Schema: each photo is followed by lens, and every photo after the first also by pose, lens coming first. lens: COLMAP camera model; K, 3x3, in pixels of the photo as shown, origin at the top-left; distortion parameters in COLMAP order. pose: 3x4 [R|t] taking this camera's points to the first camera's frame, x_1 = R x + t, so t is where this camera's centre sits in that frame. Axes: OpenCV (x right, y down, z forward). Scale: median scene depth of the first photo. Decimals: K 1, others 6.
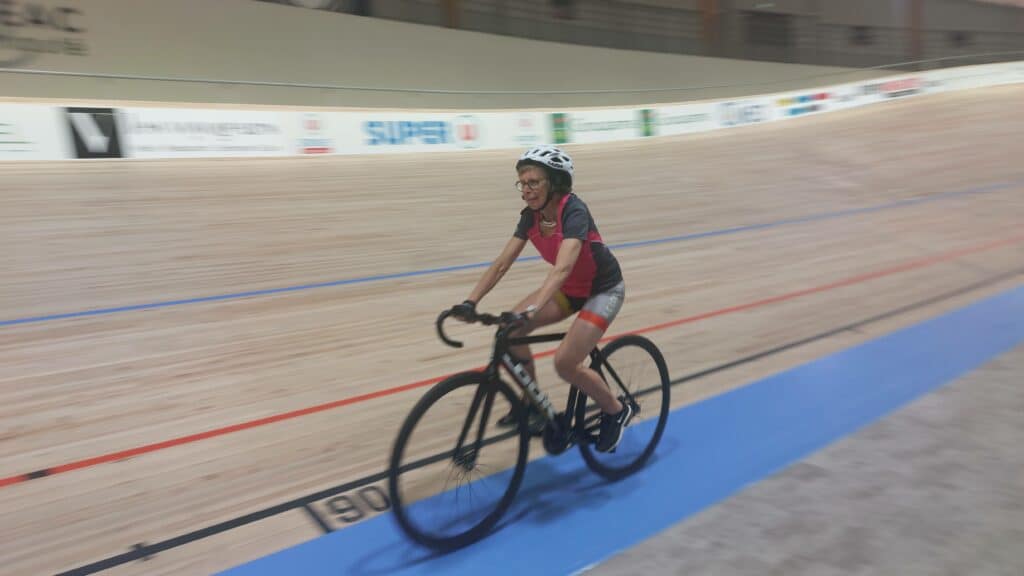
lens RADIAL K [[730.5, 0, 473.4], [0, 730.5, 263.2], [0, 0, 1]] dist [0.062678, -0.058892]
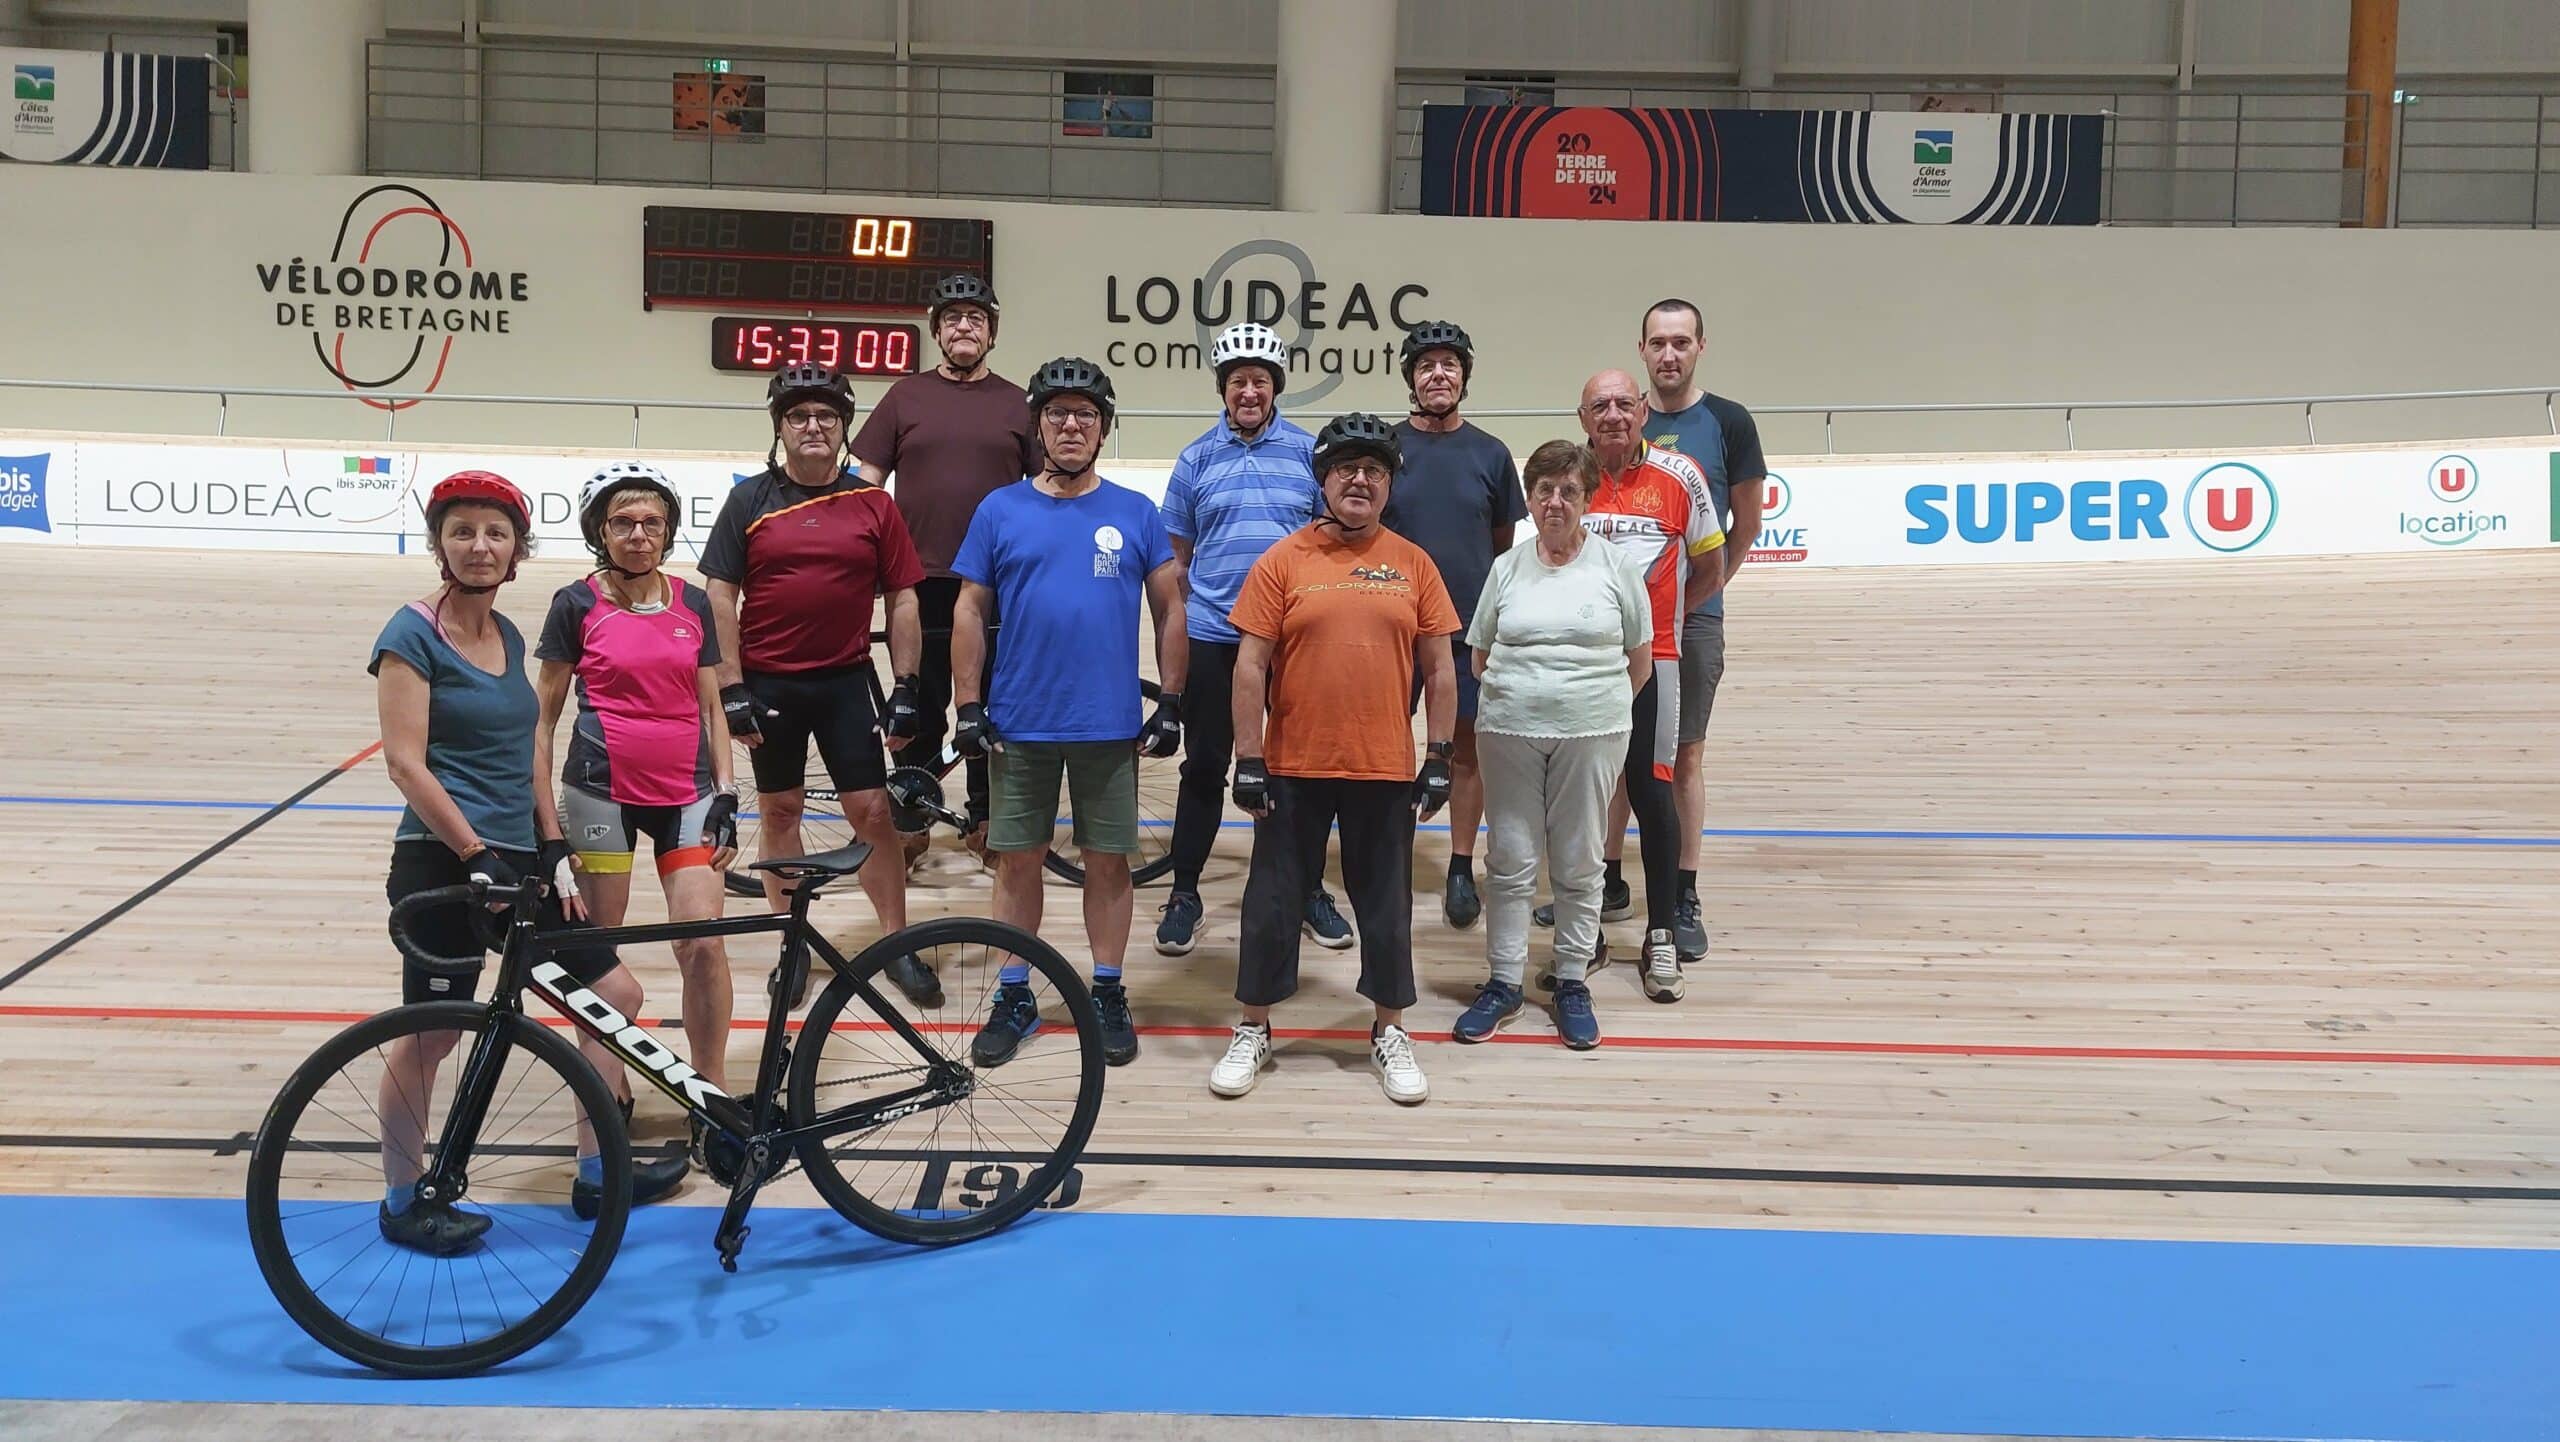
lens RADIAL K [[1826.2, 0, 1311.9], [0, 1826.2, 731.3], [0, 0, 1]] dist [0.062678, -0.058892]
pose [[0.767052, 0.066597, -0.638119, 0.375824], [-0.107916, 0.993820, -0.026001, 0.004473], [0.632444, 0.088807, 0.769499, 0.035025]]
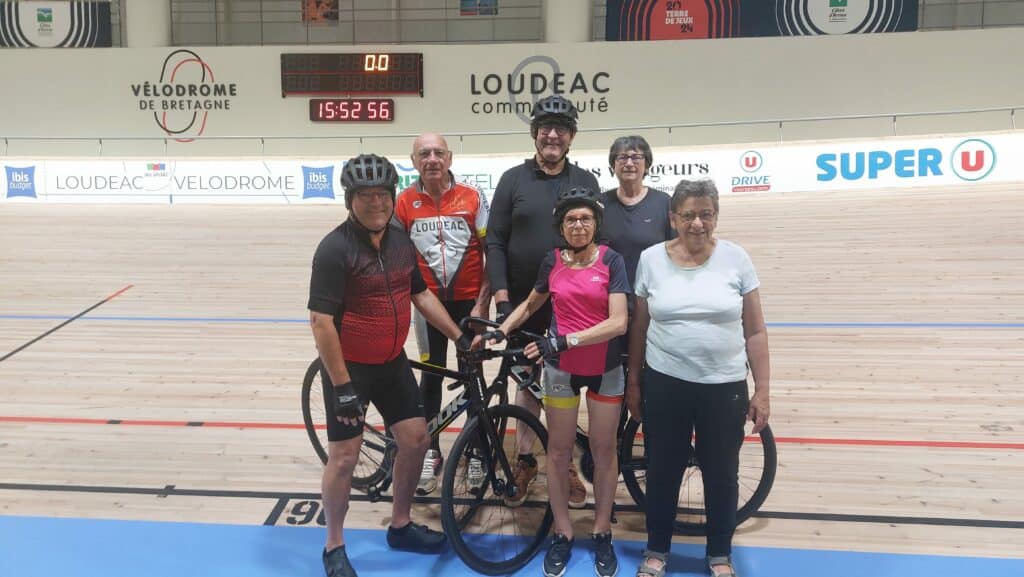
lens RADIAL K [[735.7, 0, 521.3], [0, 735.7, 287.5], [0, 0, 1]] dist [0.056132, -0.052689]
pose [[0.695373, 0.082073, -0.713947, 0.376952], [-0.093120, 0.995372, 0.023728, -0.031740], [0.712591, 0.049983, 0.699797, 0.185457]]
